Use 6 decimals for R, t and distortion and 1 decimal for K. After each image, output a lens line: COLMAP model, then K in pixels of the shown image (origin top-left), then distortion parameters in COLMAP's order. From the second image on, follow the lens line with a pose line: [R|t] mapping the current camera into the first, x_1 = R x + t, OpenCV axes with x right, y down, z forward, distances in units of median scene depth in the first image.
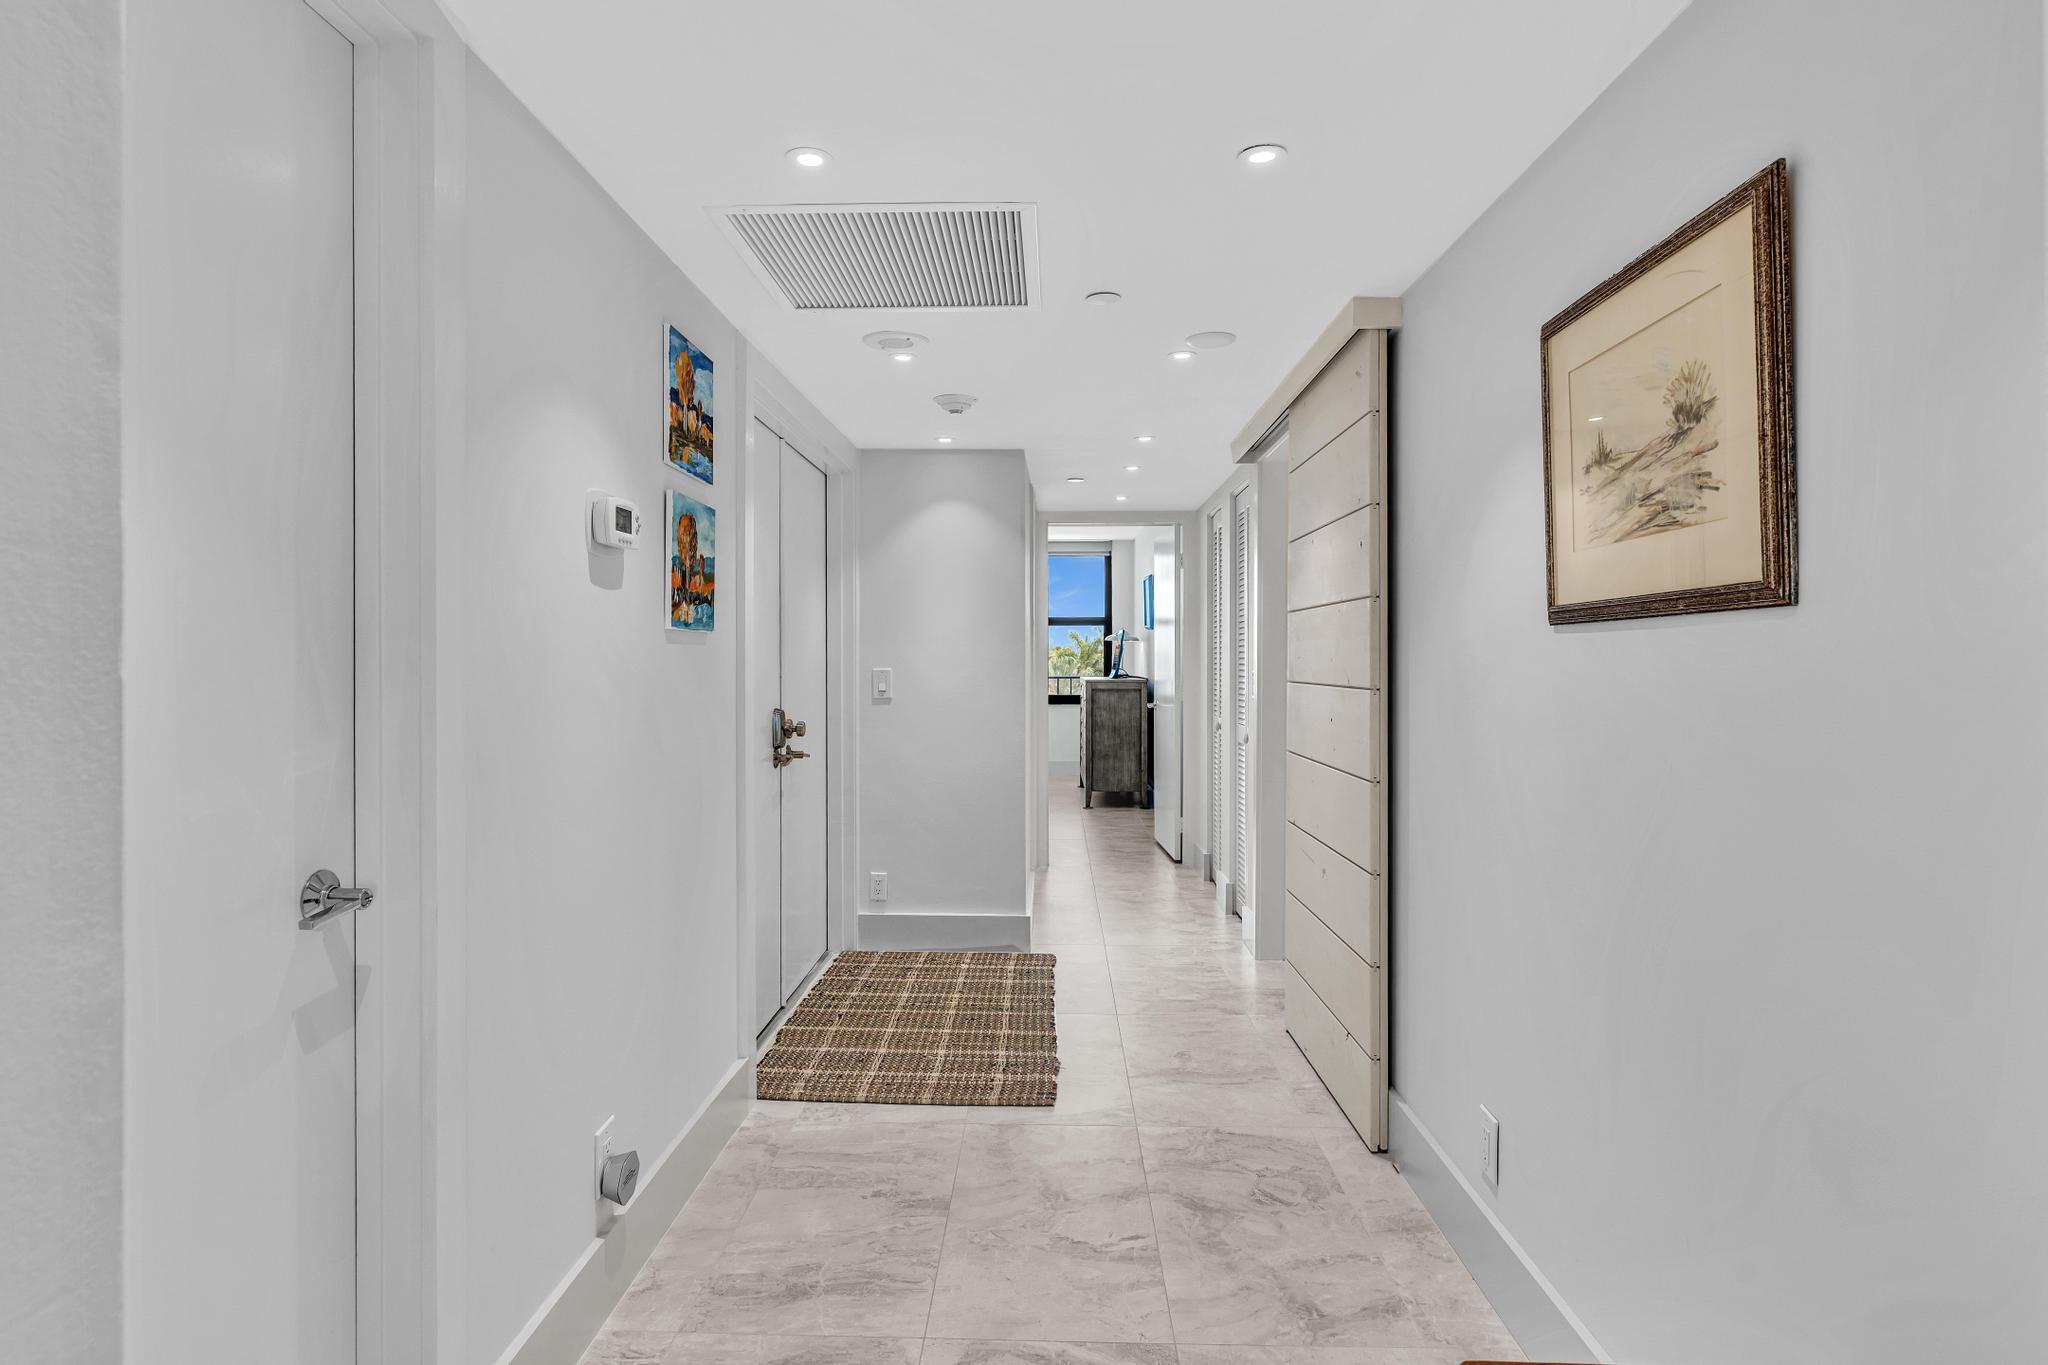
lens RADIAL K [[911.8, 0, 1023.6], [0, 911.8, 671.6], [0, 0, 1]] dist [-0.013631, 0.002298]
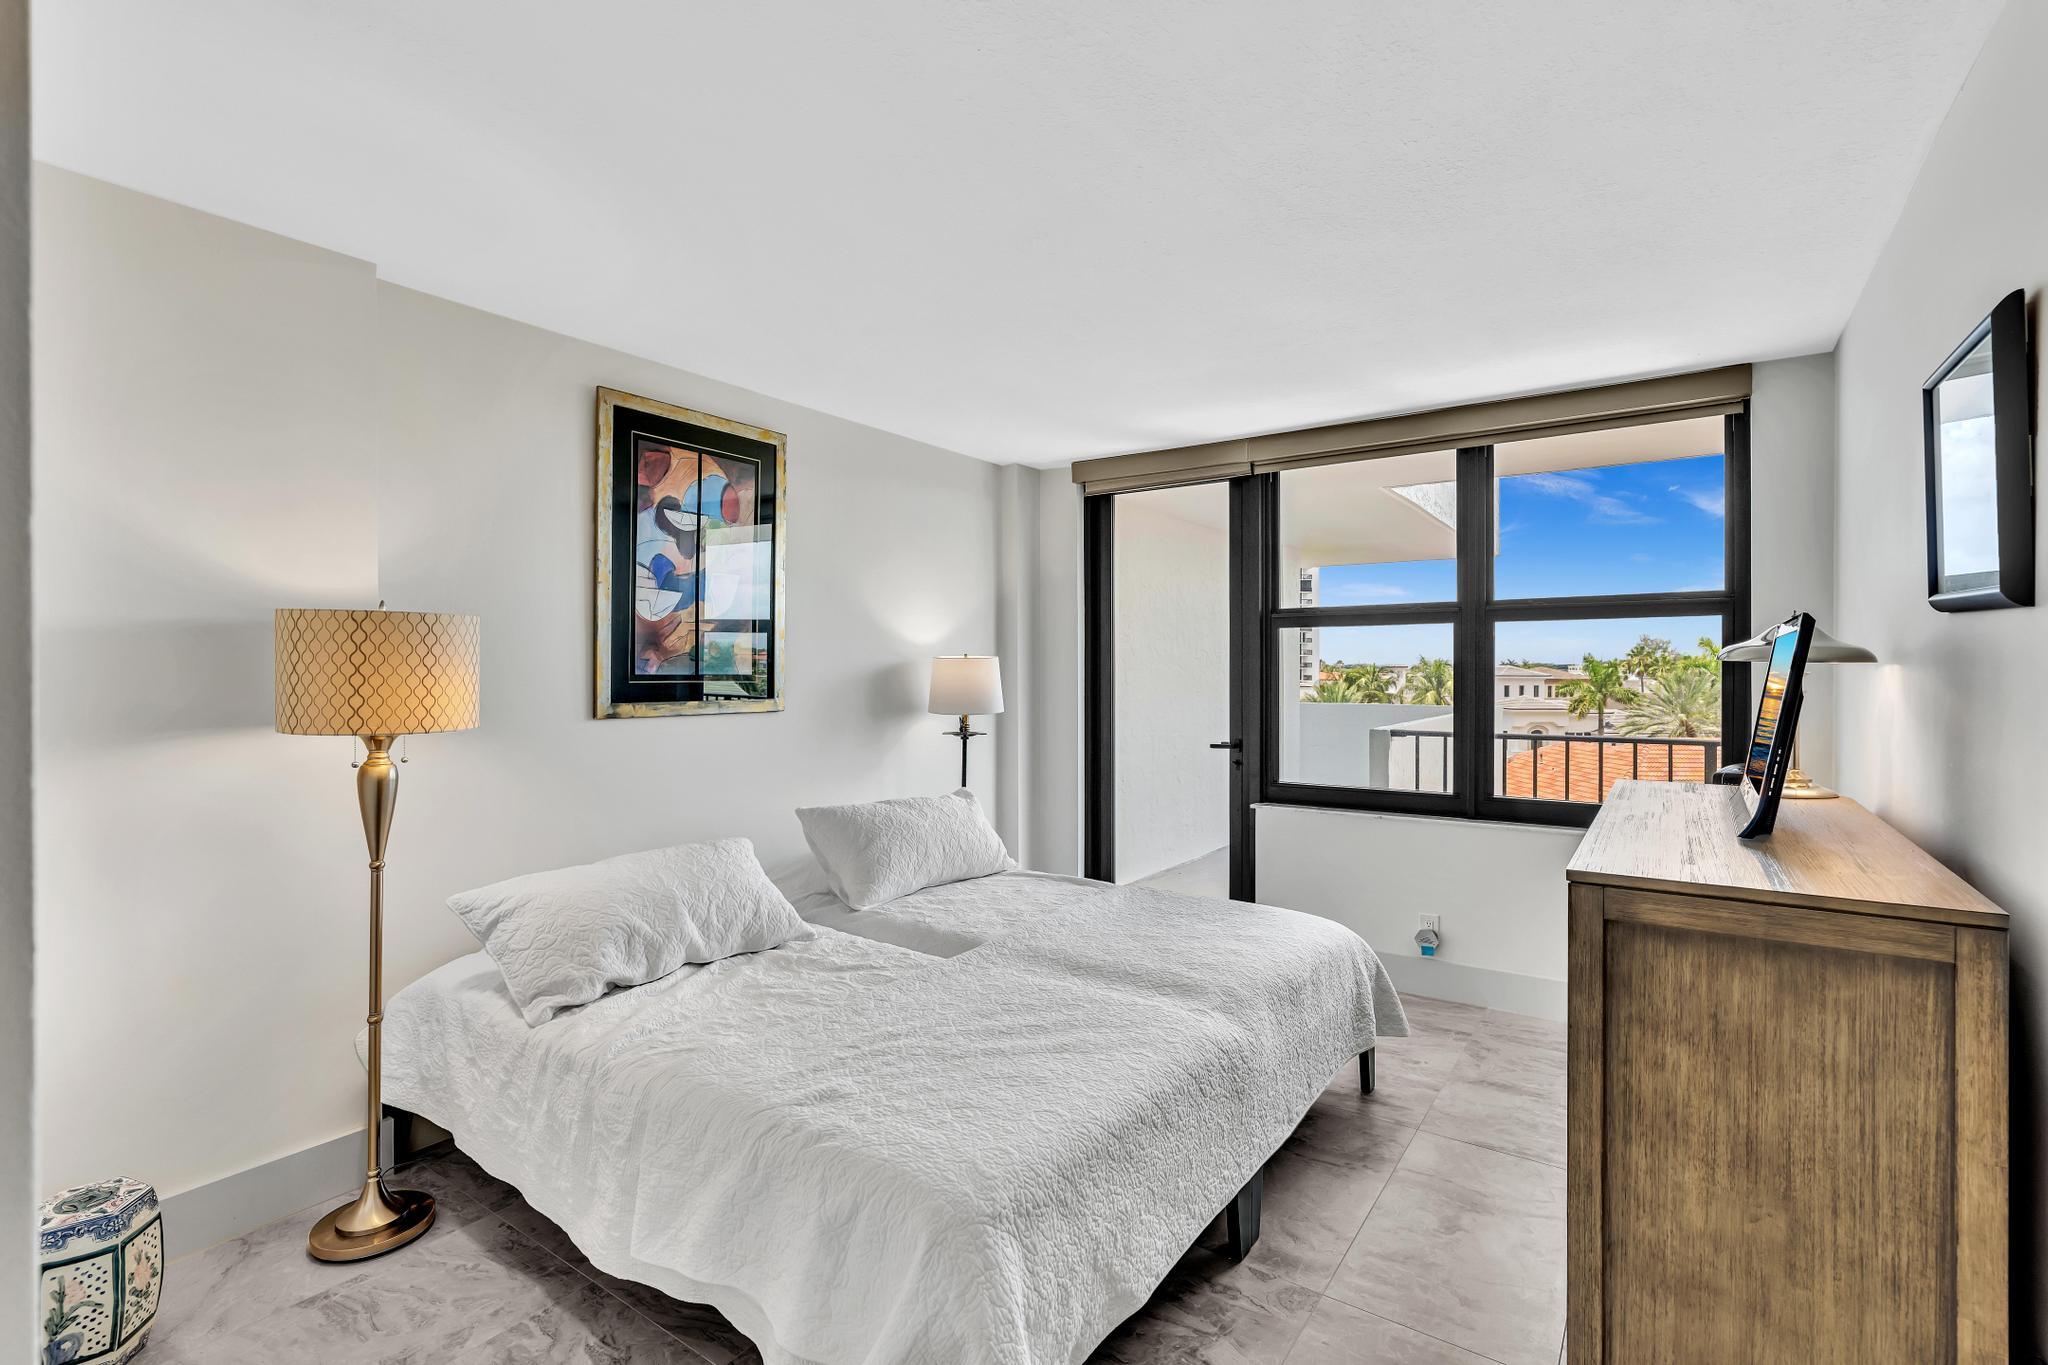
lens RADIAL K [[911.8, 0, 1026.5], [0, 911.8, 677.9], [0, 0, 1]] dist [-0.013631, 0.002298]
pose [[0.830325, -0.000755, -0.557278, 0.067495], [-0.003362, 0.999974, -0.006364, -0.026779], [0.557269, 0.007157, 0.830301, 0.649951]]
